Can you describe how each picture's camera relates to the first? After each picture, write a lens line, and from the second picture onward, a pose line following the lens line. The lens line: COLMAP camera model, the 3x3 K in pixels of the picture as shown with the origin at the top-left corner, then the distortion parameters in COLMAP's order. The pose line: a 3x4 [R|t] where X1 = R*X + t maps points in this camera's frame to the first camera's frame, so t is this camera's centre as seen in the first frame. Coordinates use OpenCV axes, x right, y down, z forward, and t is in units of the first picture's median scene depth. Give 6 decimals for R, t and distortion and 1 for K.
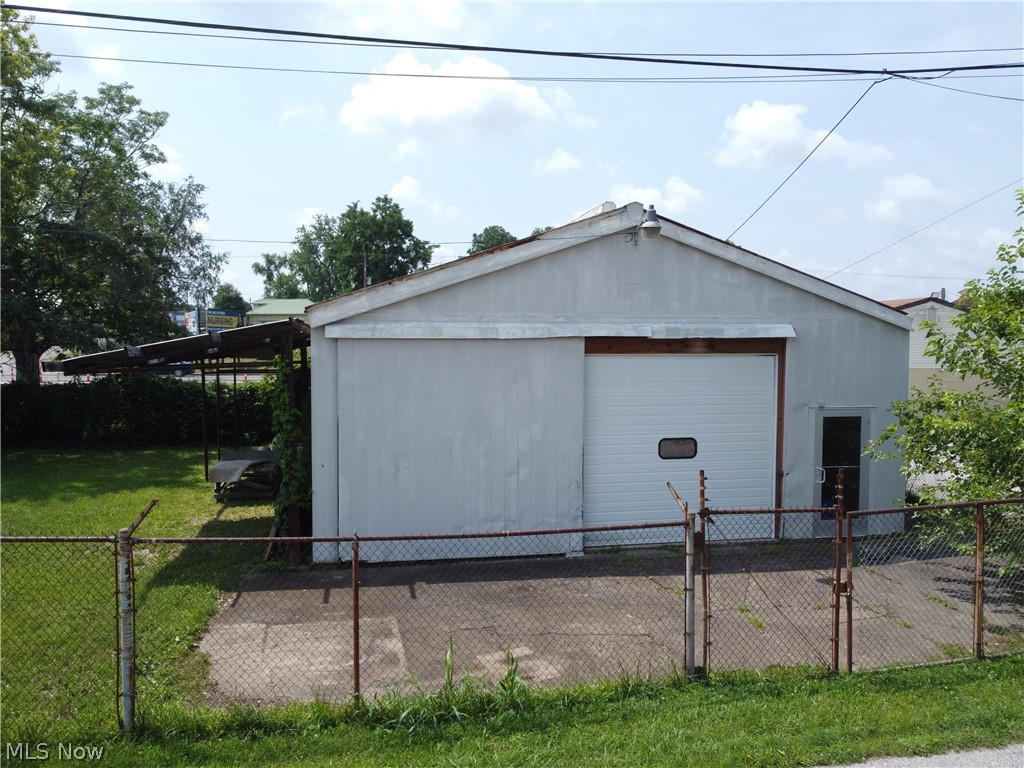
lens RADIAL K [[771.2, 0, 516.7], [0, 771.2, 378.9], [0, 0, 1]] dist [0.058270, -0.067756]
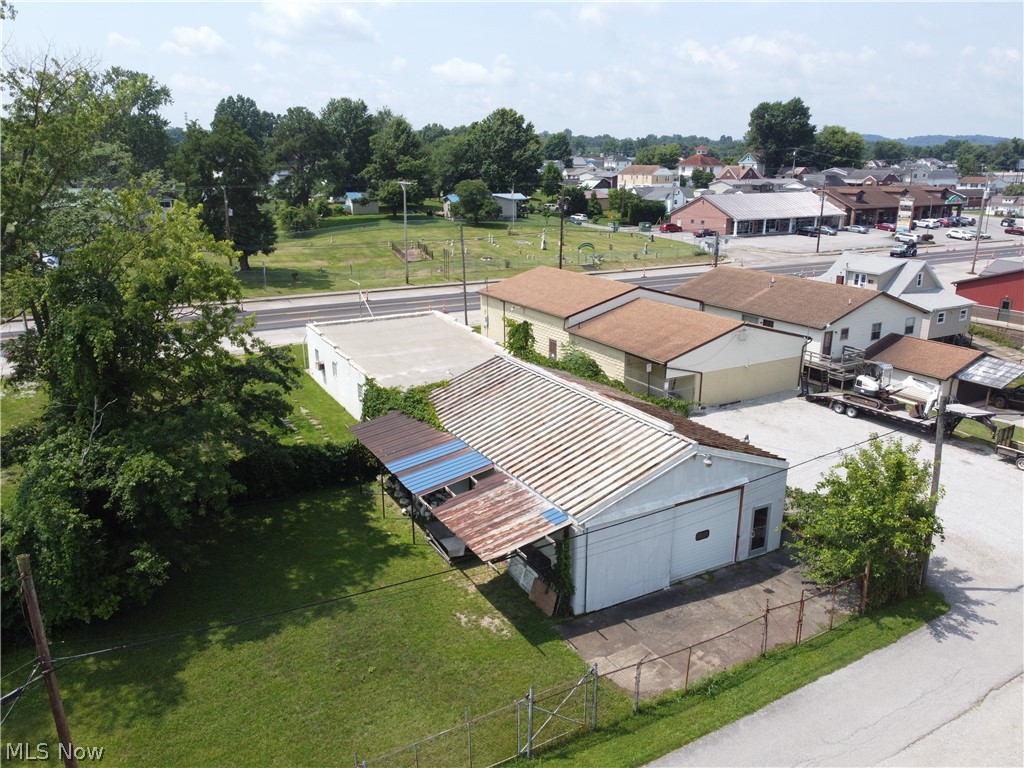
lens RADIAL K [[771.2, 0, 516.7], [0, 771.2, 378.9], [0, 0, 1]] dist [0.058270, -0.067756]
pose [[0.951638, -0.083474, 0.295665, -0.955773], [0.014378, 0.973426, 0.228548, -0.893181], [-0.306886, -0.213244, 0.927549, -0.862831]]
